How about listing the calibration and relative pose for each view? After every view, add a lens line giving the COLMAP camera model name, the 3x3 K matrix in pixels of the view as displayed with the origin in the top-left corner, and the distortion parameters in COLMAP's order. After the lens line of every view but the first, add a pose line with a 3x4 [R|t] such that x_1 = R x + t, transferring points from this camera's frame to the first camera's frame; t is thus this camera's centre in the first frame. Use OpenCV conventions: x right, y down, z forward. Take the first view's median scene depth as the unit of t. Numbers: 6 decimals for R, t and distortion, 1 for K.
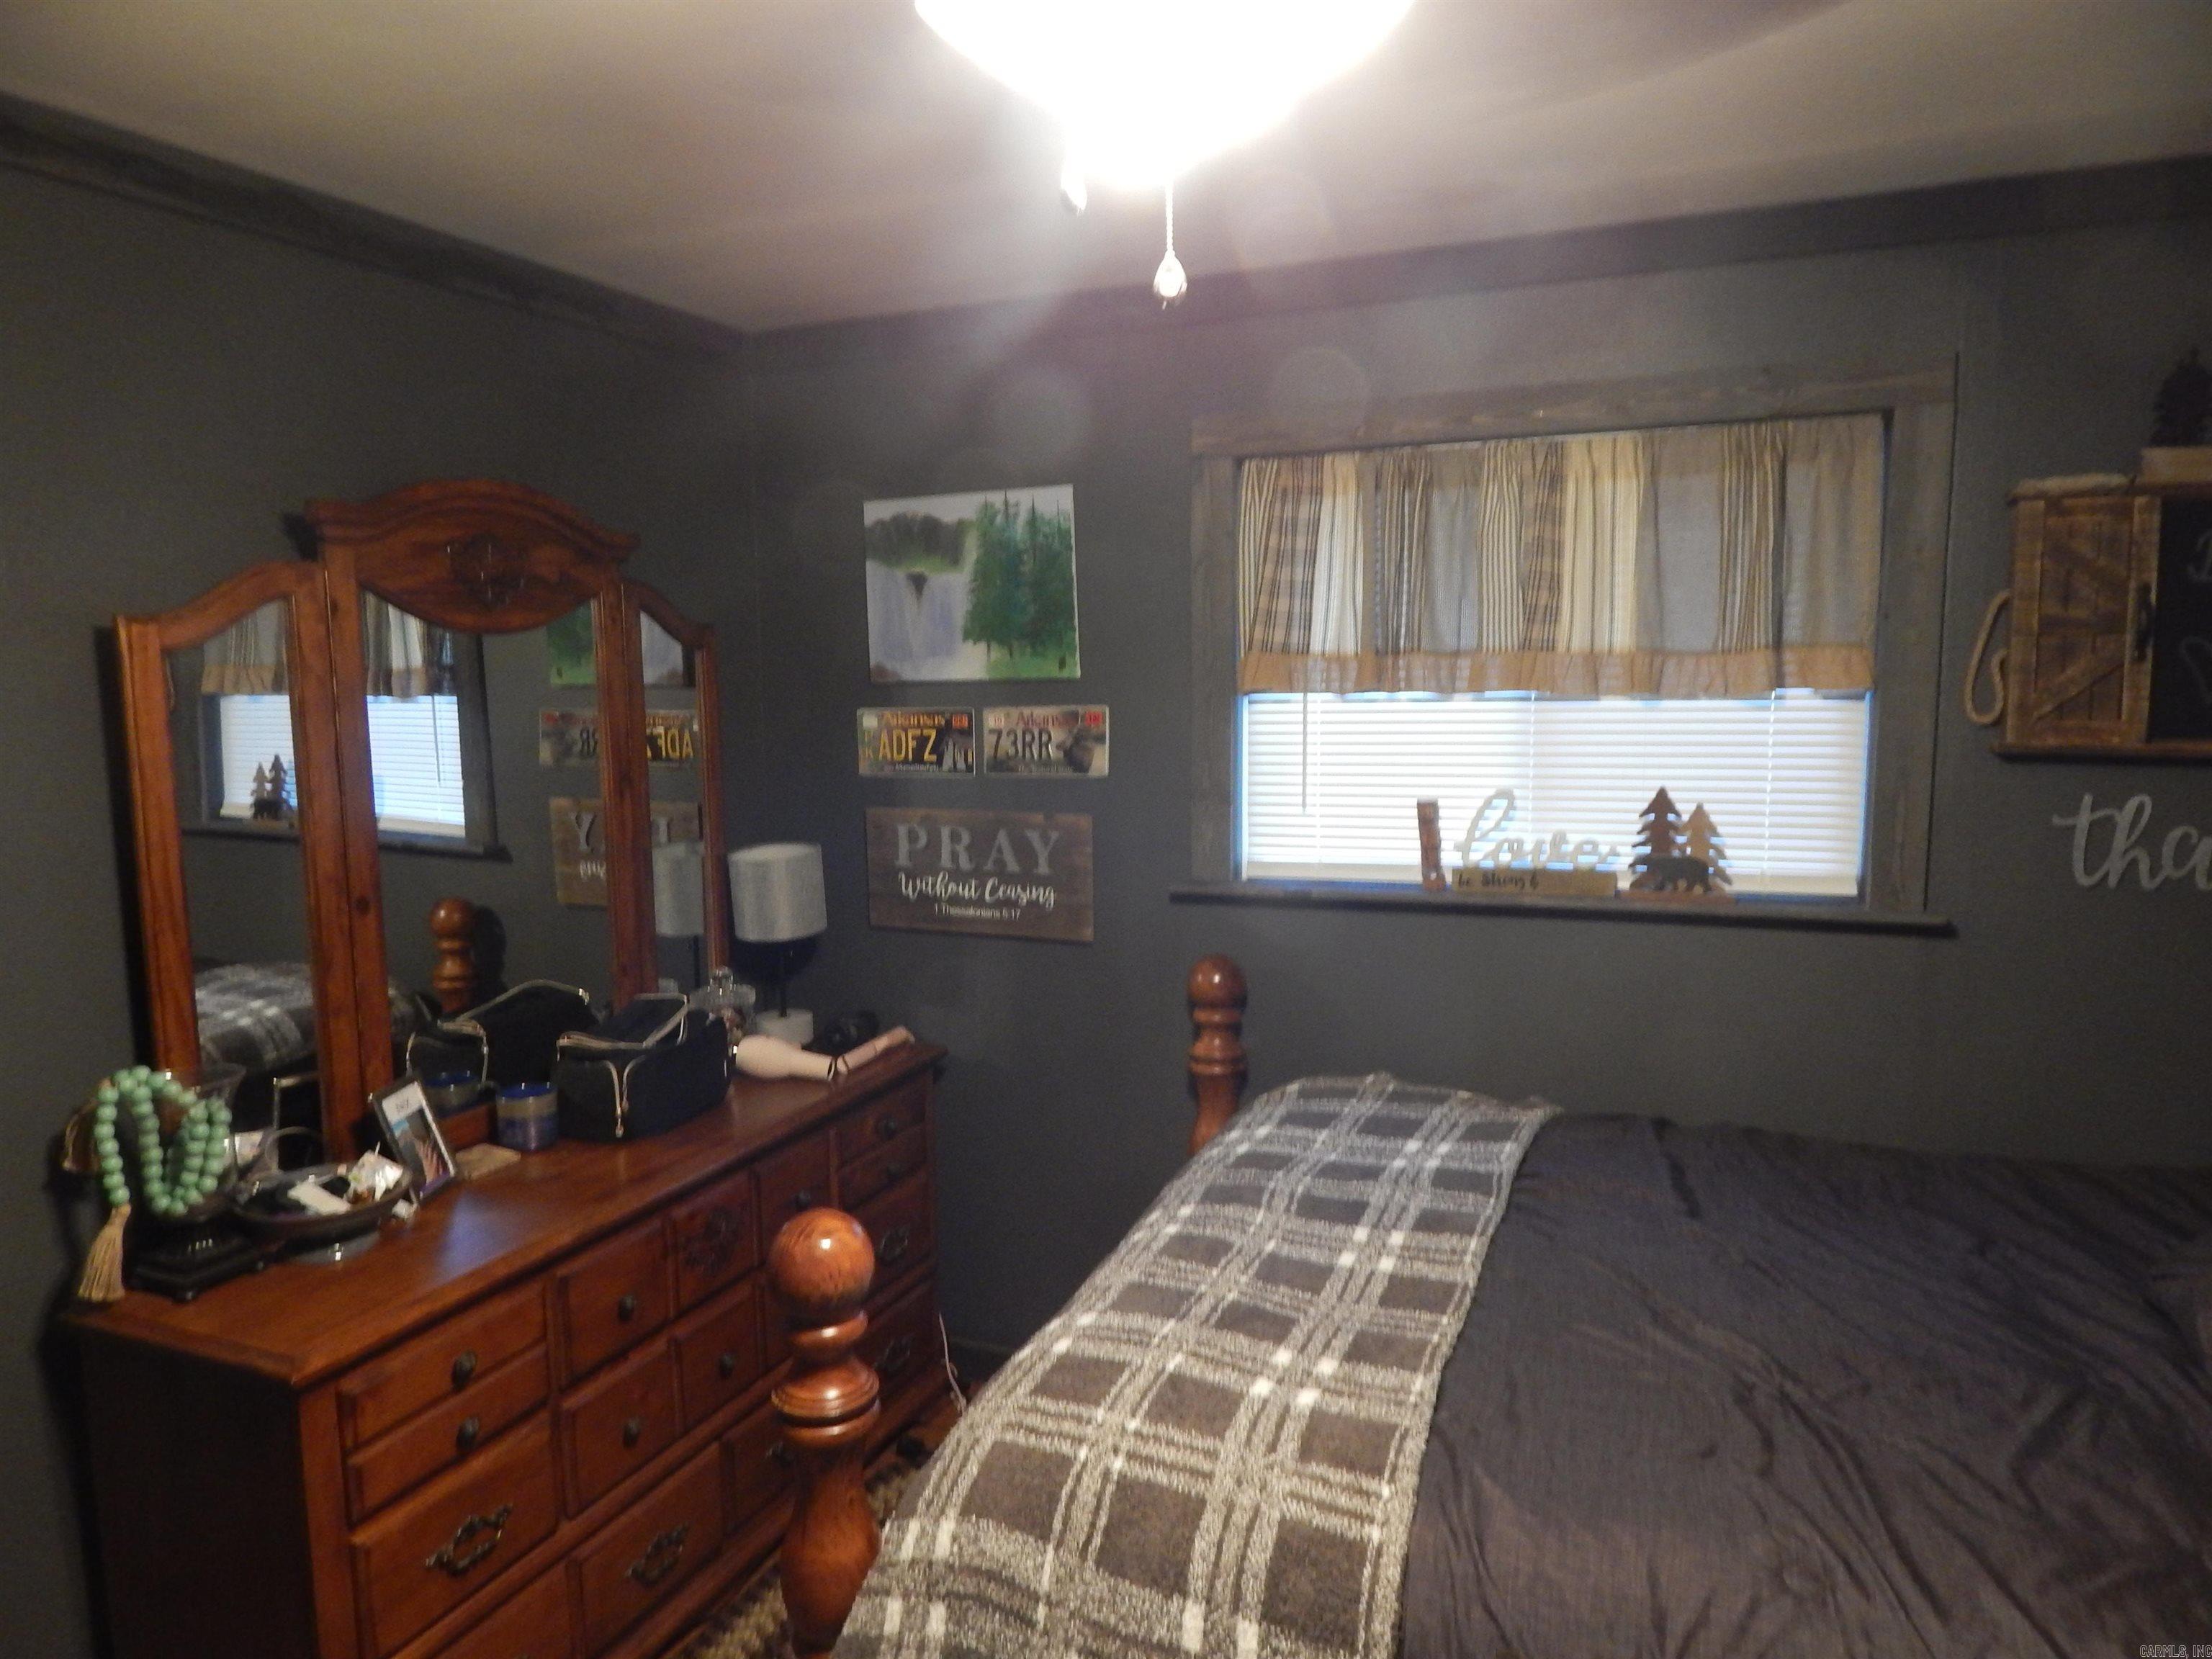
lens RADIAL K [[1464.2, 0, 1106.4], [0, 1464.2, 825.1], [0, 0, 1]] dist [0.008303, 0.001135]
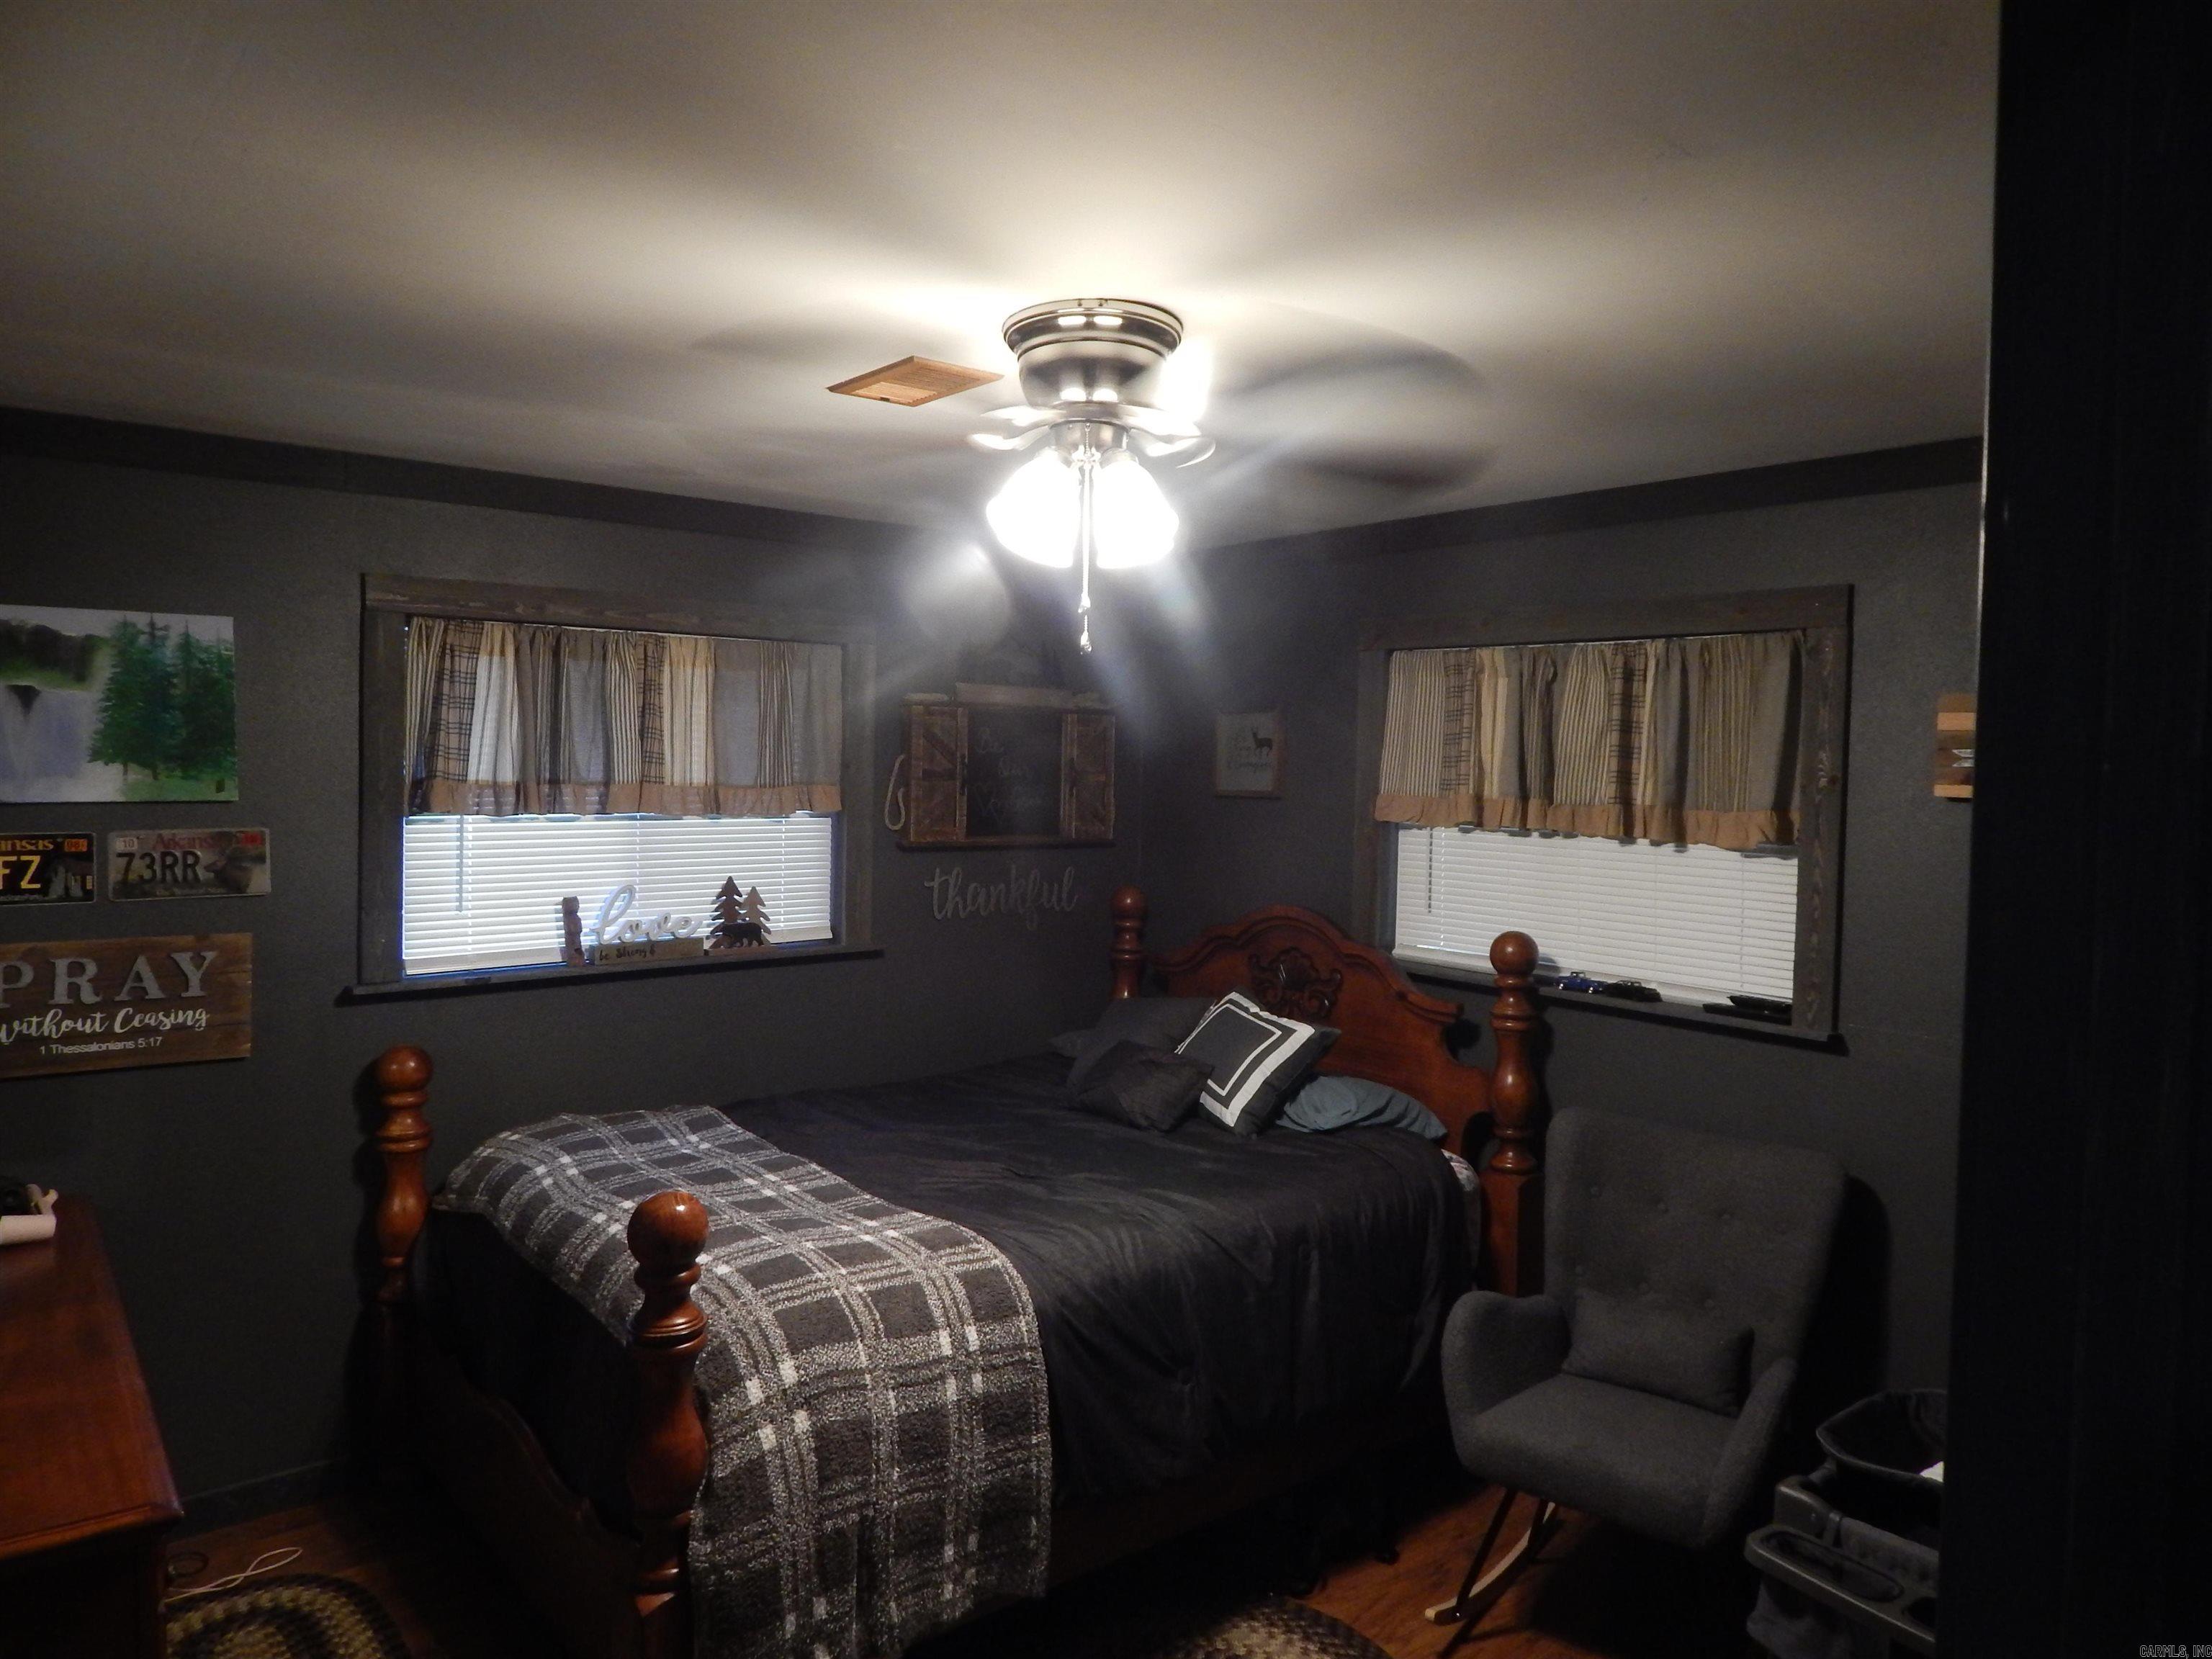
lens RADIAL K [[1464.2, 0, 1104.0], [0, 1464.2, 831.9], [0, 0, 1]] dist [0.008303, 0.001135]
pose [[0.477789, -0.016910, 0.878312, -0.713225], [0.077891, 0.996692, -0.023182, -0.007321], [-0.875015, 0.079489, 0.477525, -0.033157]]
